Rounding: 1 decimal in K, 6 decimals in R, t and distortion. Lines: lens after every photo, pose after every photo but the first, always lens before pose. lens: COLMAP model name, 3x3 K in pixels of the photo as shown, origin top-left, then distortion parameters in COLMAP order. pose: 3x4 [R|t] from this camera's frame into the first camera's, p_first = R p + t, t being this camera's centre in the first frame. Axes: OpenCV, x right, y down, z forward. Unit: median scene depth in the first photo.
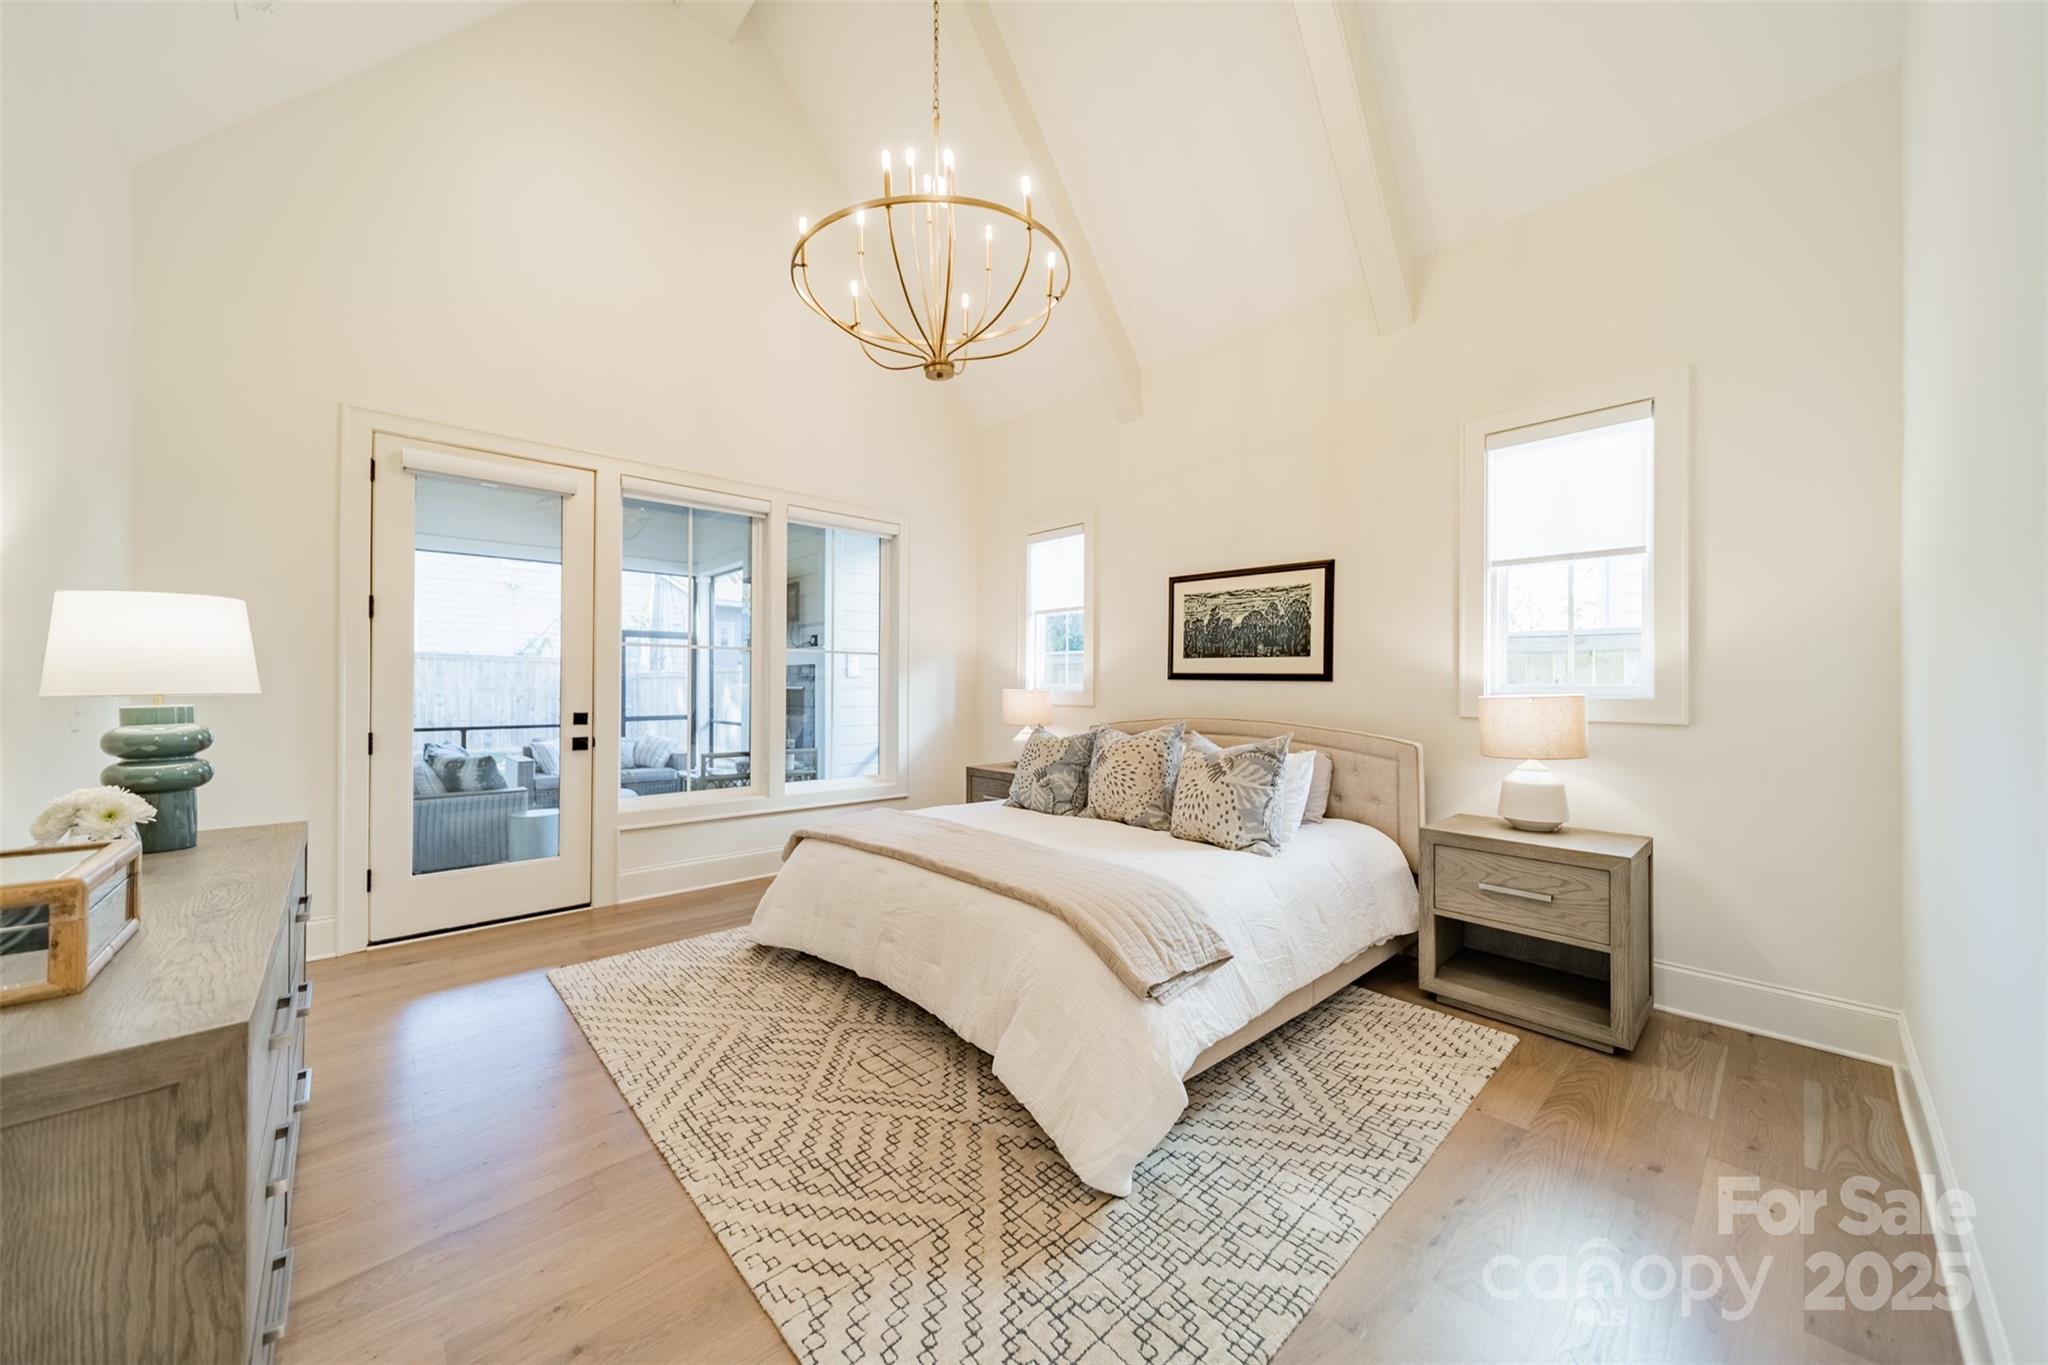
lens RADIAL K [[721.7, 0, 1029.8], [0, 721.7, 692.2], [0, 0, 1]] dist [0.014182, 0.000213]
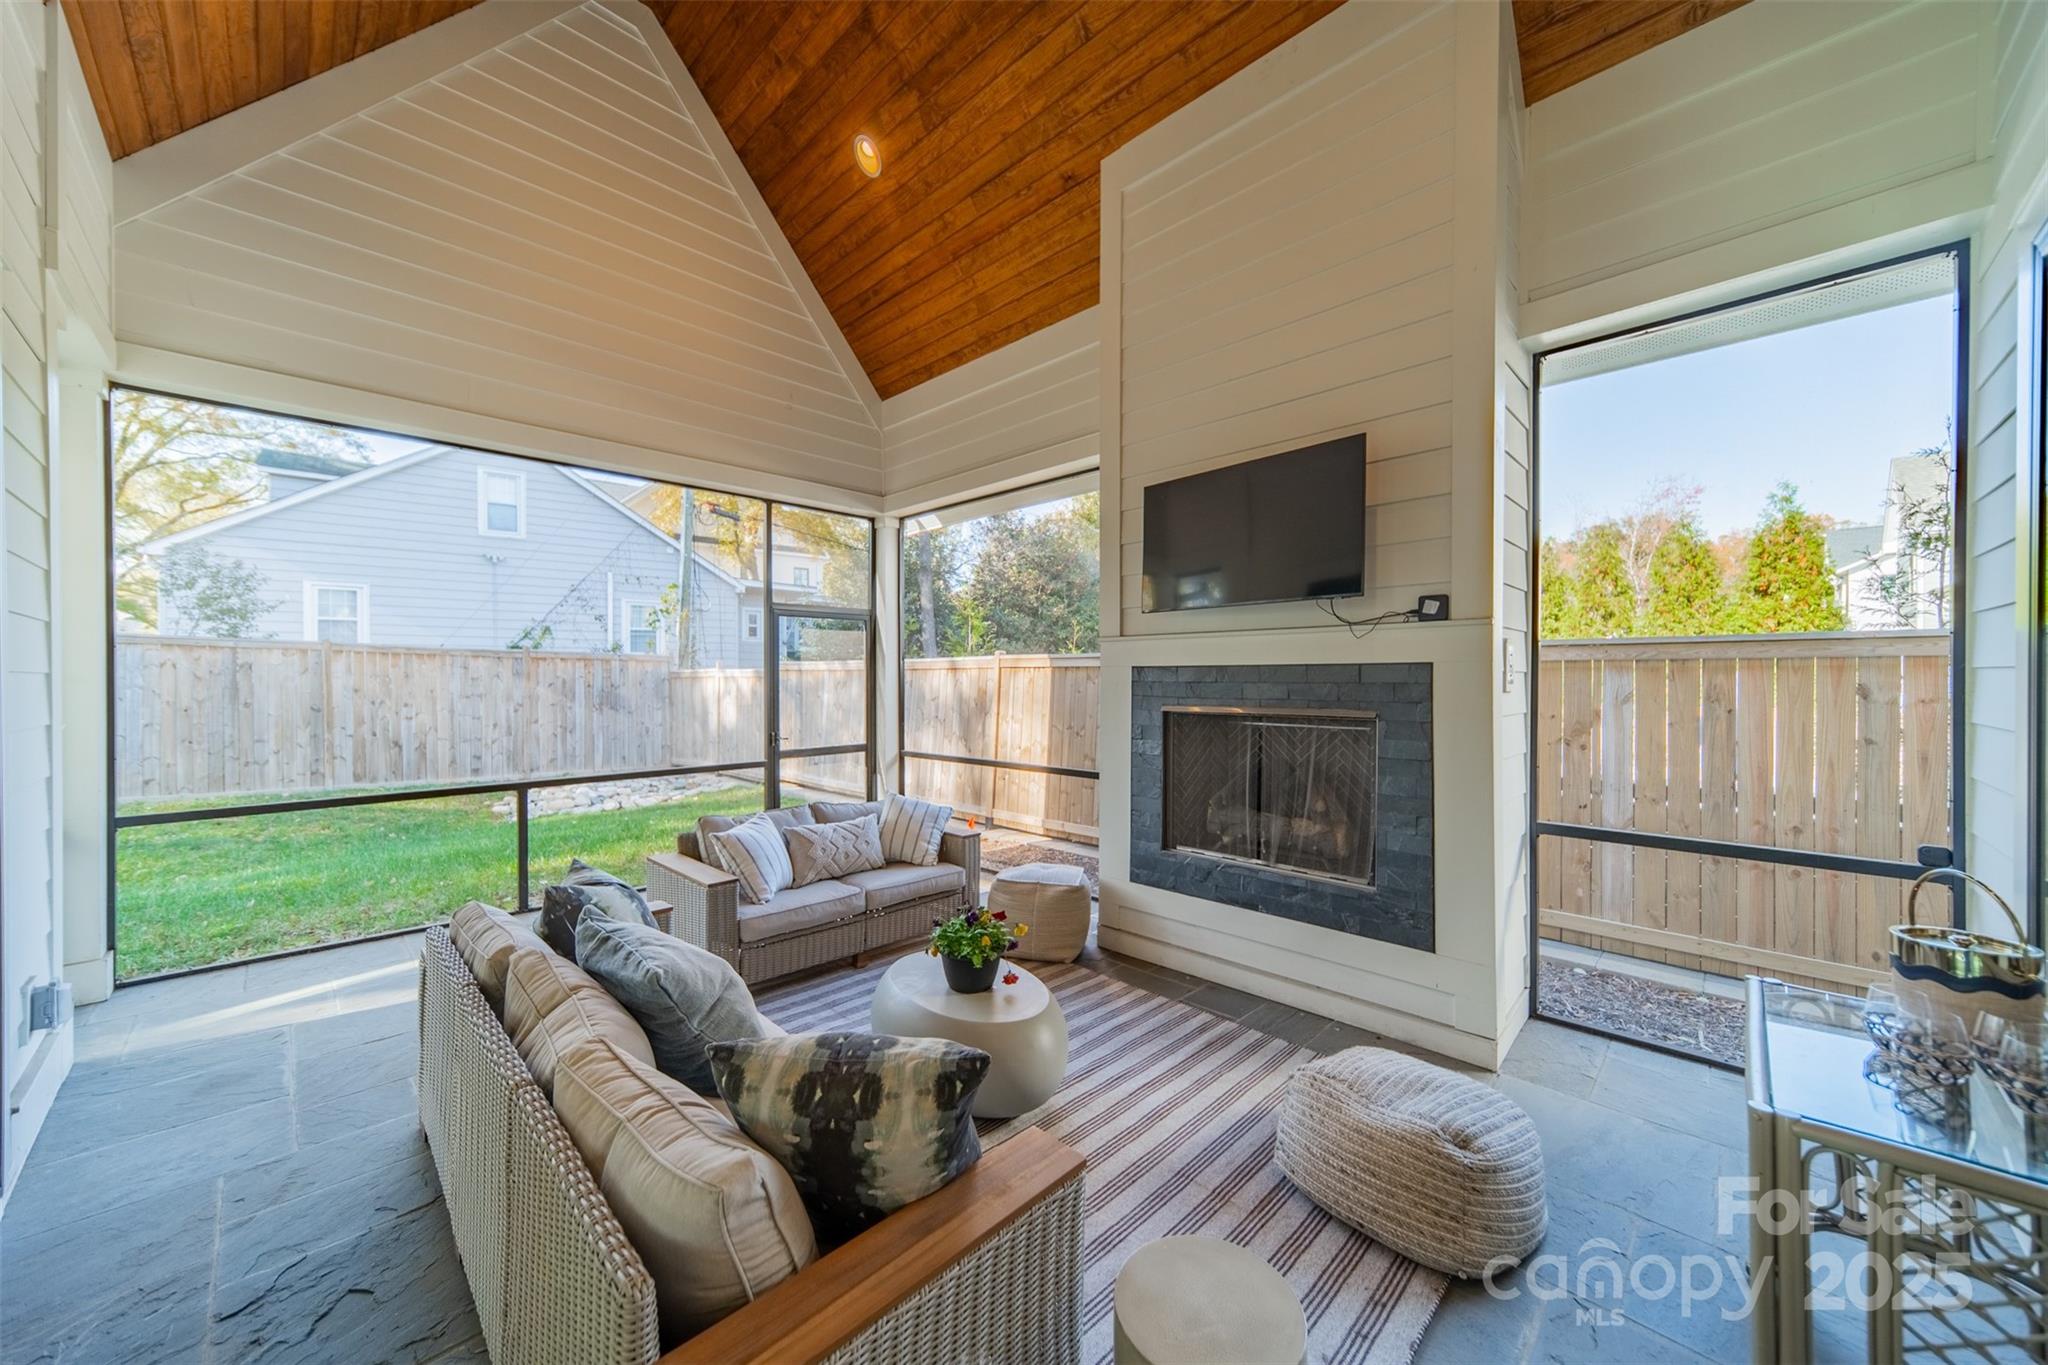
lens RADIAL K [[721.7, 0, 1014.8], [0, 721.7, 676.4], [0, 0, 1]] dist [0.014182, 0.000213]
pose [[0.998715, -0.003355, 0.050576, -1.507270], [0.004151, 0.999869, -0.015636, -0.062686], [-0.050517, 0.015826, 0.998598, 1.540394]]
